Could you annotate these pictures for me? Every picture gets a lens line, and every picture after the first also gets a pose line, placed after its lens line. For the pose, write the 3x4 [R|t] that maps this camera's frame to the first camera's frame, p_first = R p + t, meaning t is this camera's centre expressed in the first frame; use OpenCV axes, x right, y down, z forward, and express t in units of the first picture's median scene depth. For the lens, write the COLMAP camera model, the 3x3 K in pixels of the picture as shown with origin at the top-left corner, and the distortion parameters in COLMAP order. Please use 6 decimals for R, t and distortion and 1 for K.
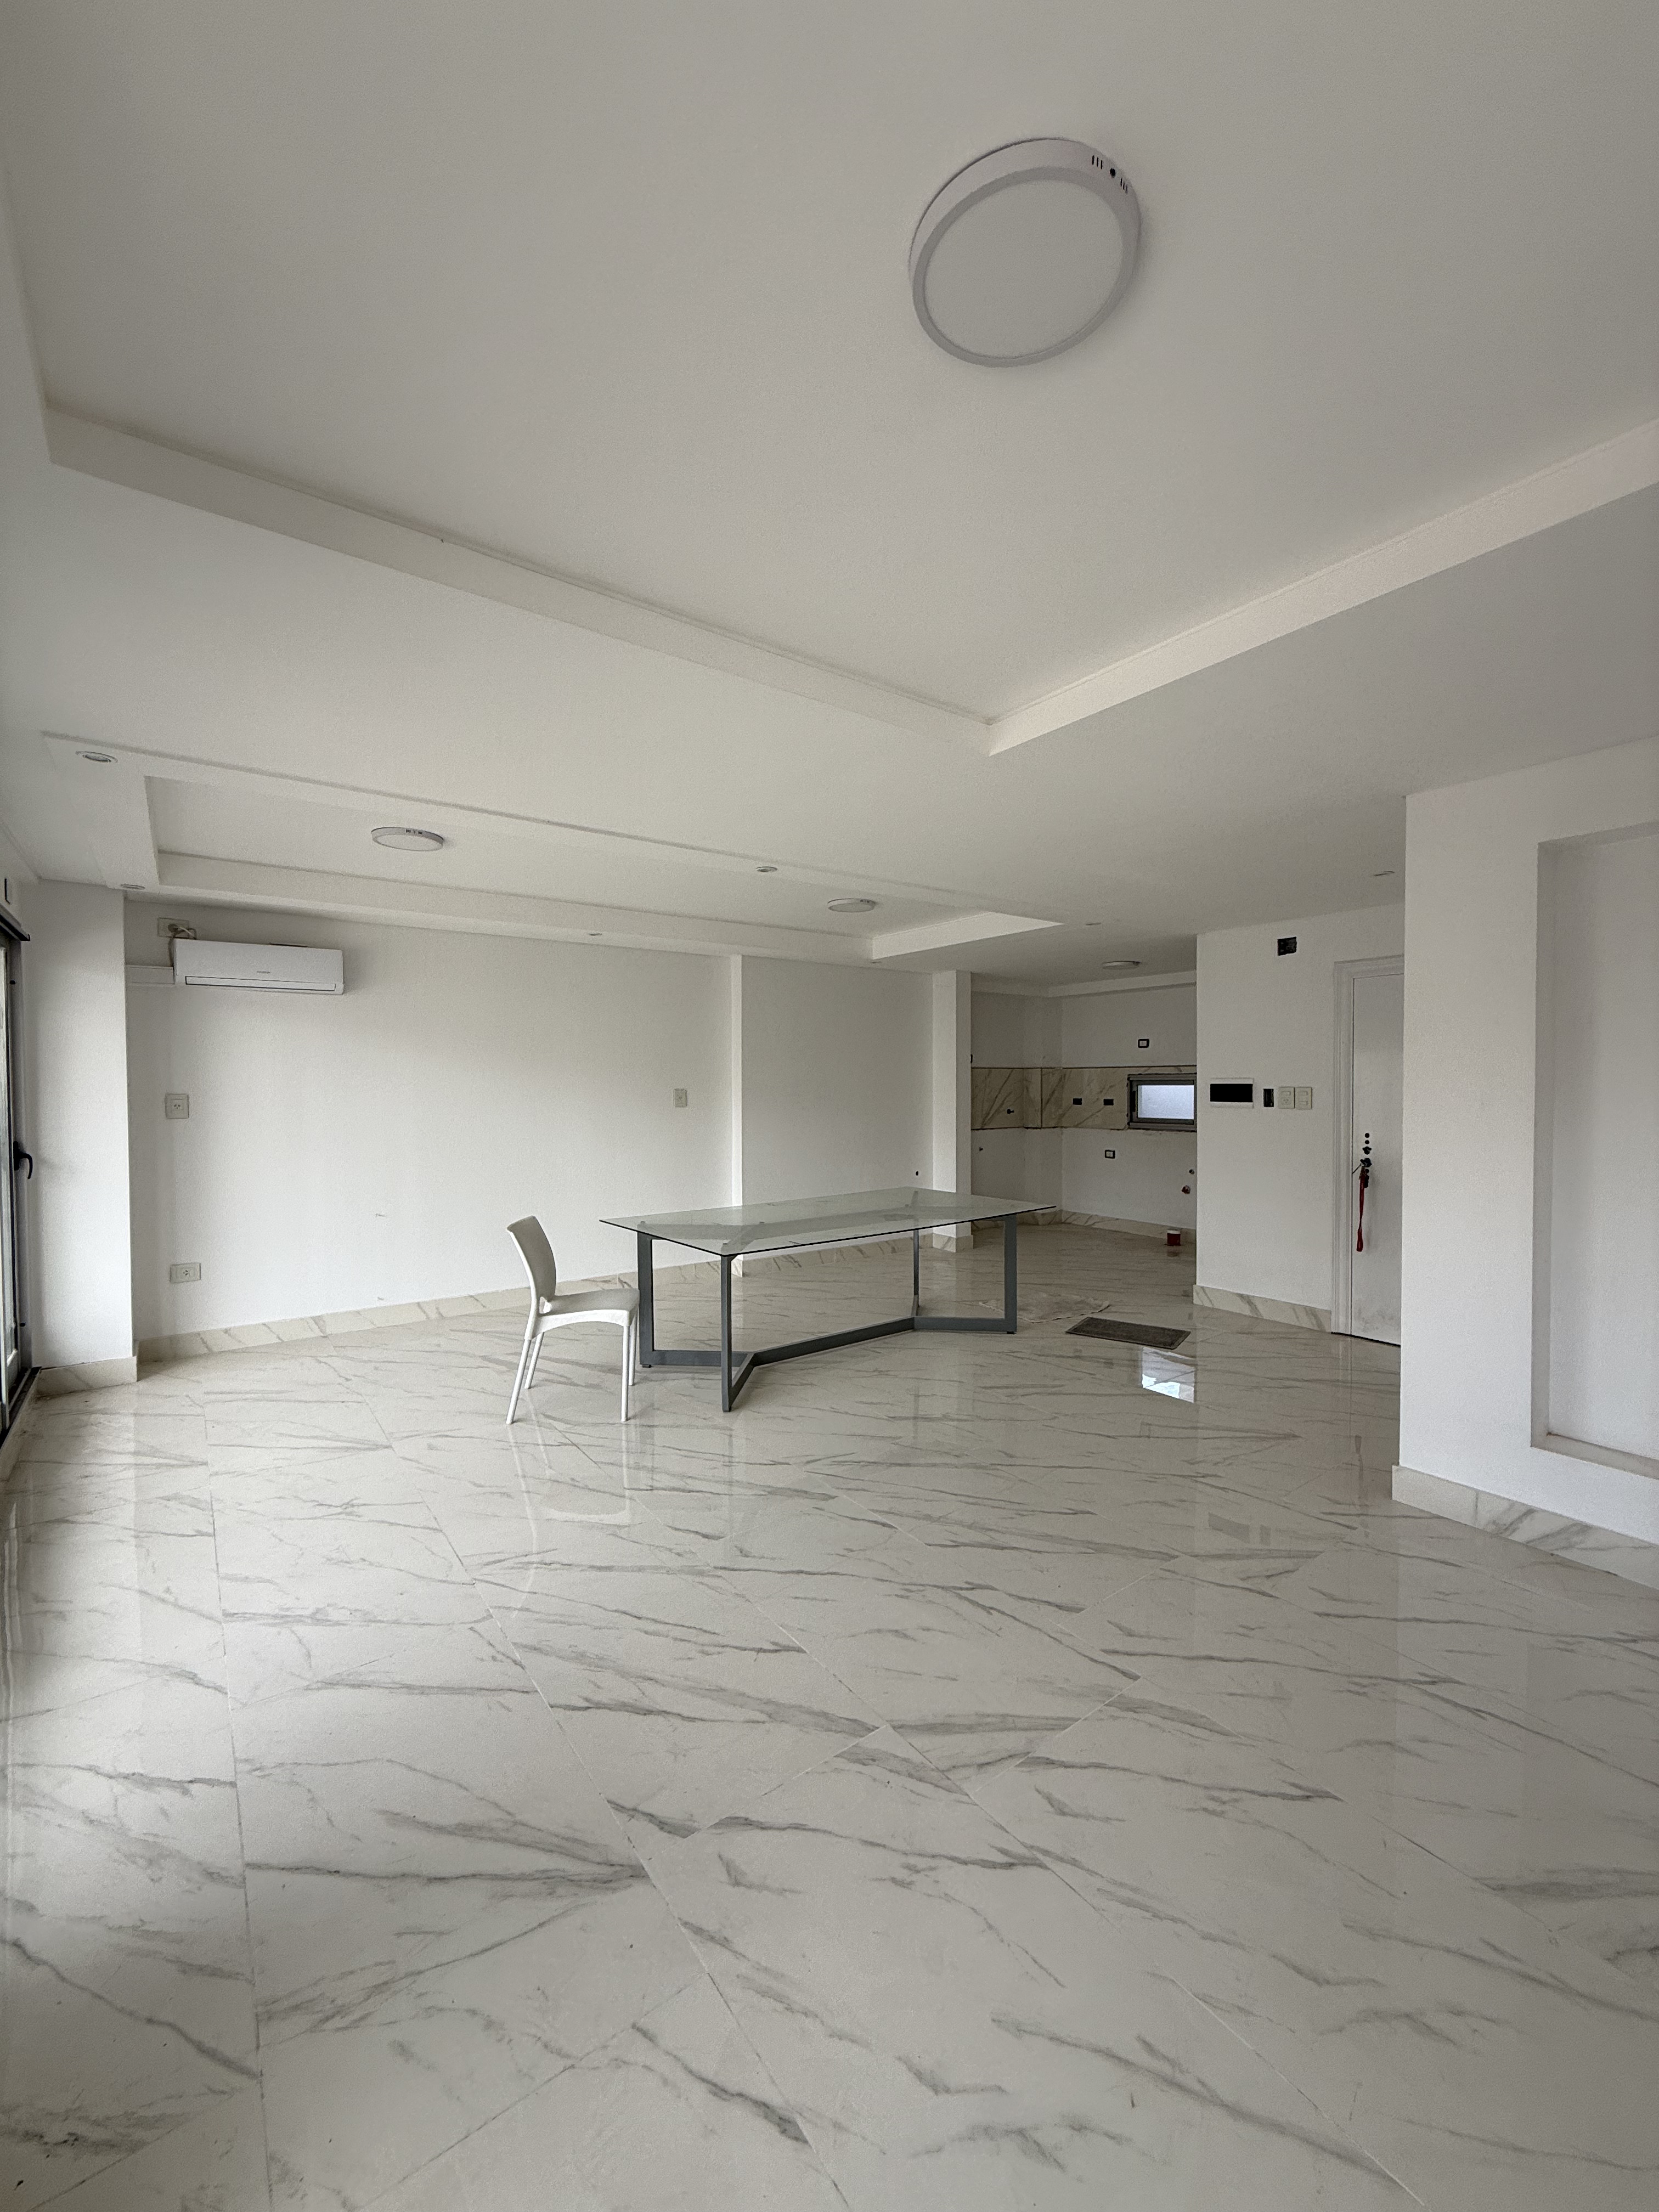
lens RADIAL K [[874.2, 0, 838.4], [0, 874.2, 1092.1], [0, 0, 1]] dist [0.000345, -0.000313]
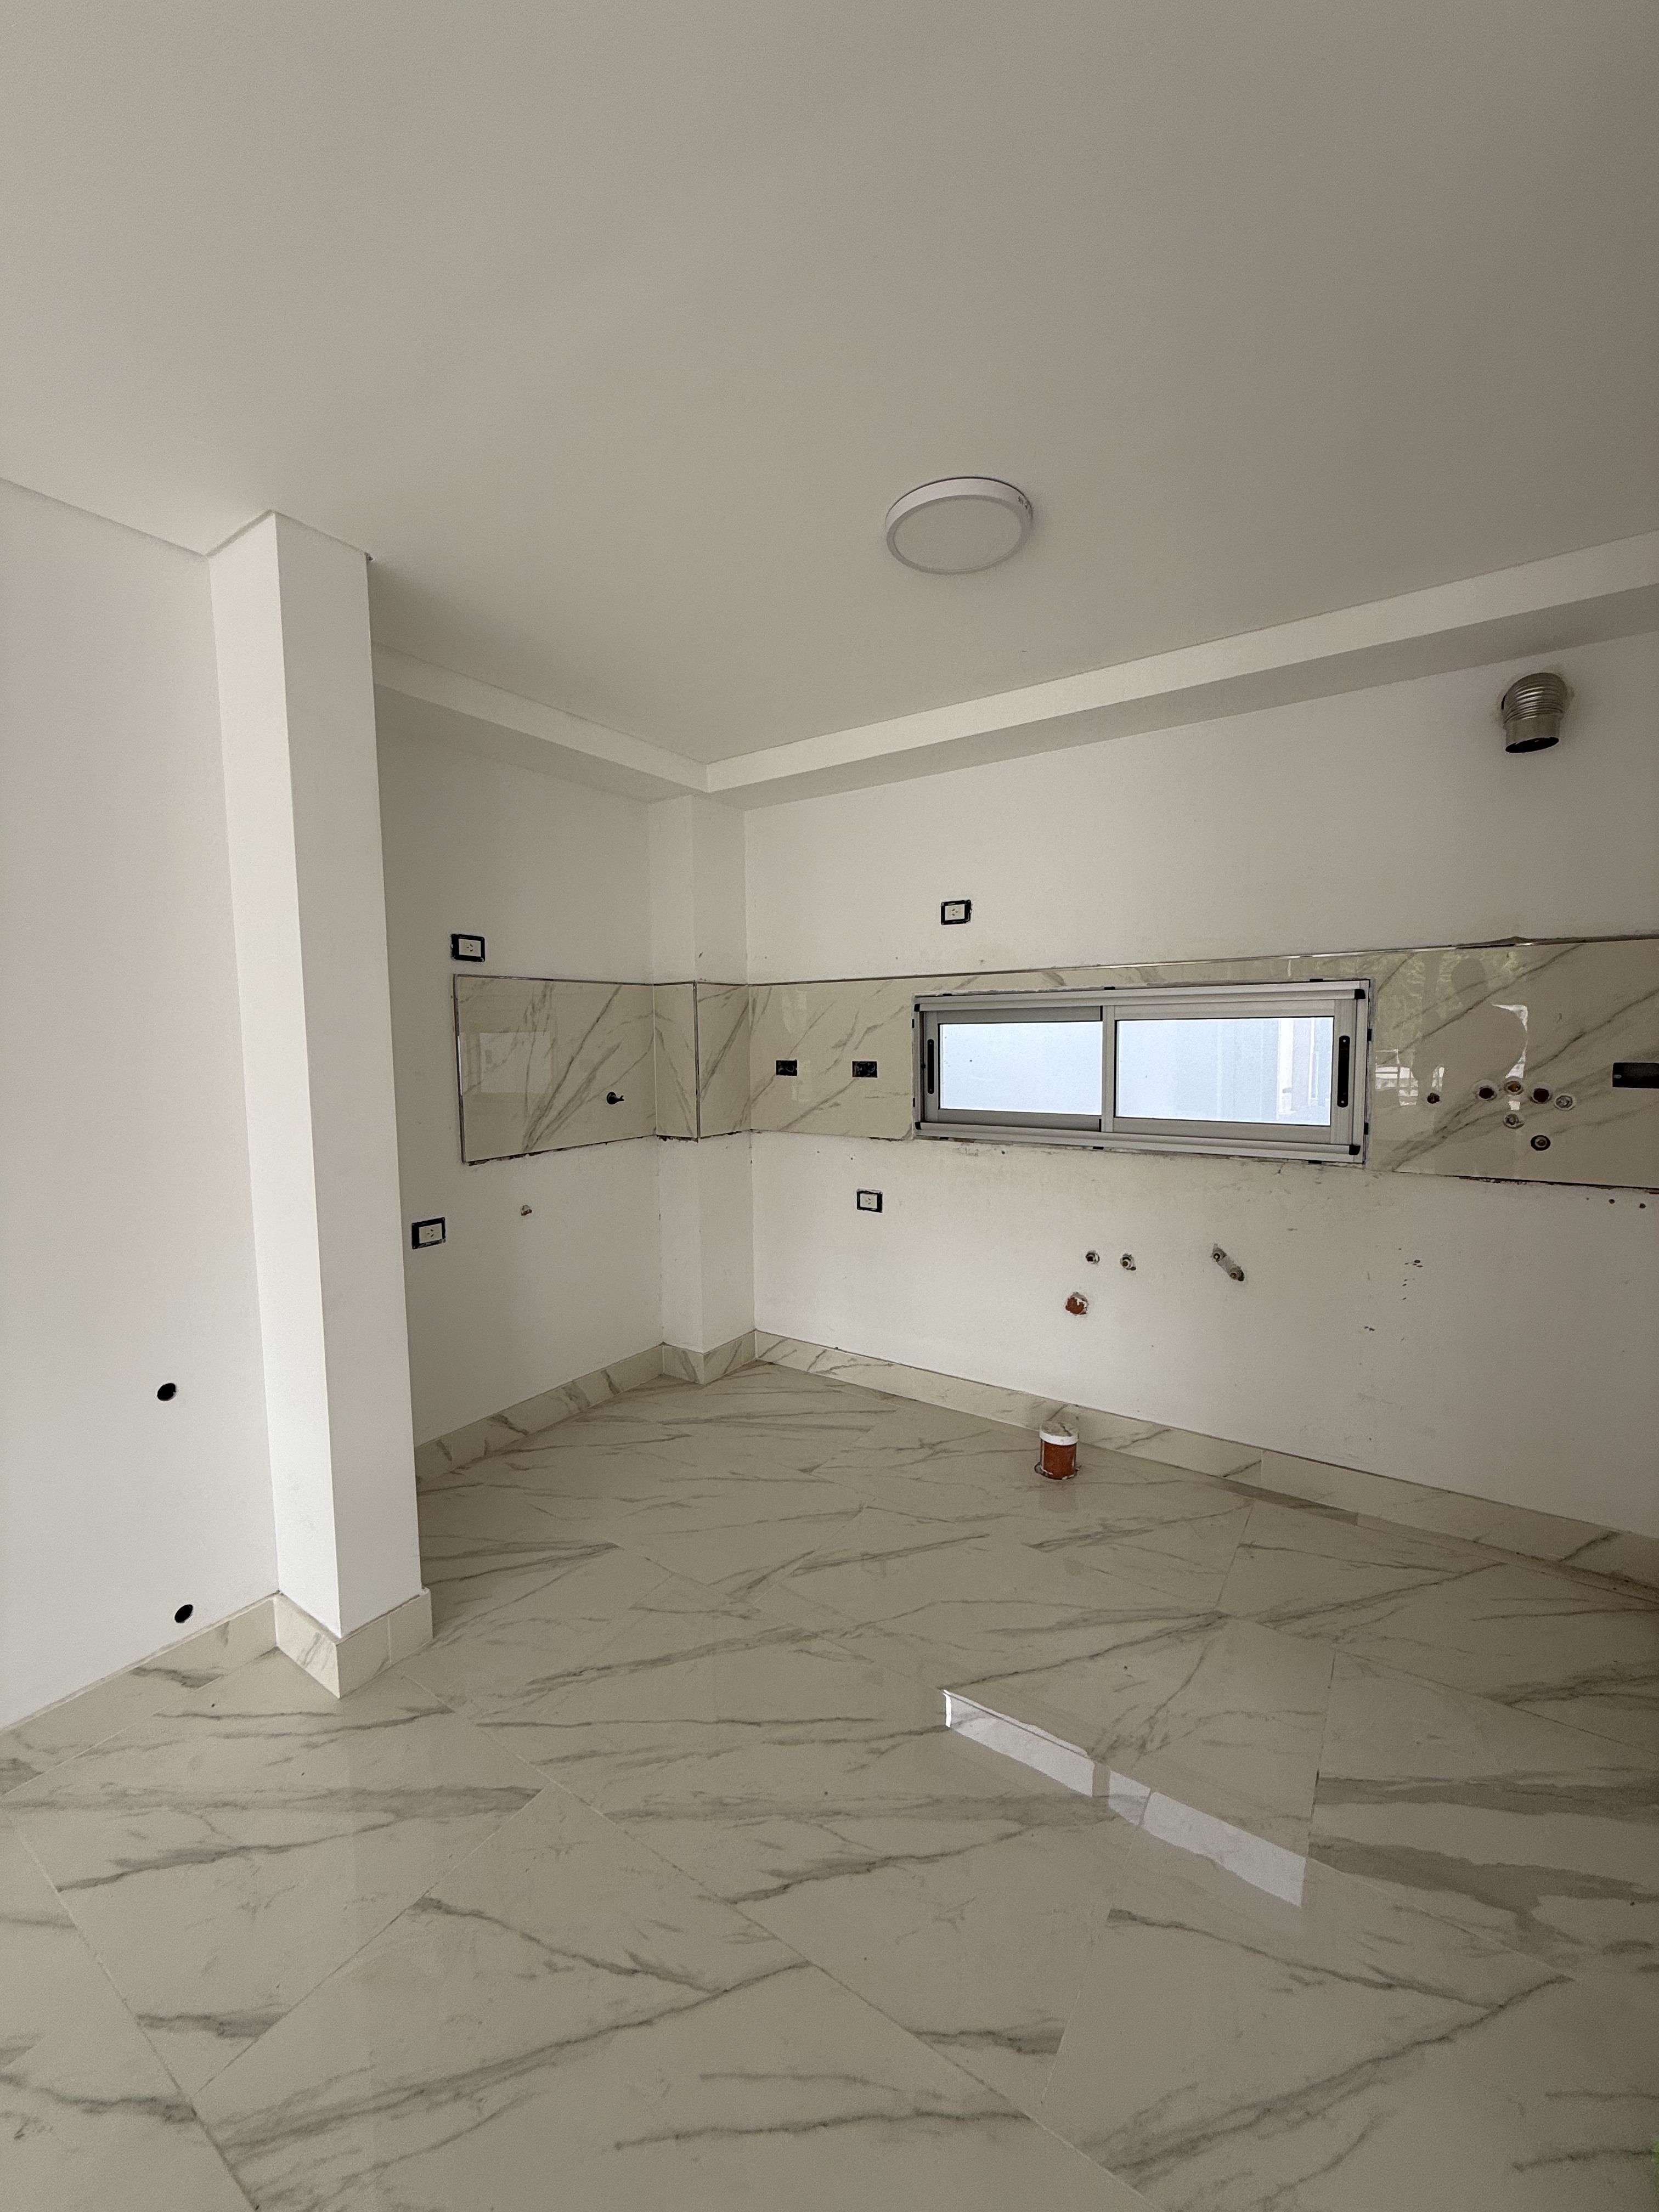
lens RADIAL K [[874.2, 0, 829.8], [0, 874.2, 1084.1], [0, 0, 1]] dist [0.000345, -0.000313]
pose [[0.938483, -0.033828, 0.343665, 0.157942], [0.009460, 0.997335, 0.072337, -0.009786], [-0.345196, -0.064635, 0.936302, 0.630403]]
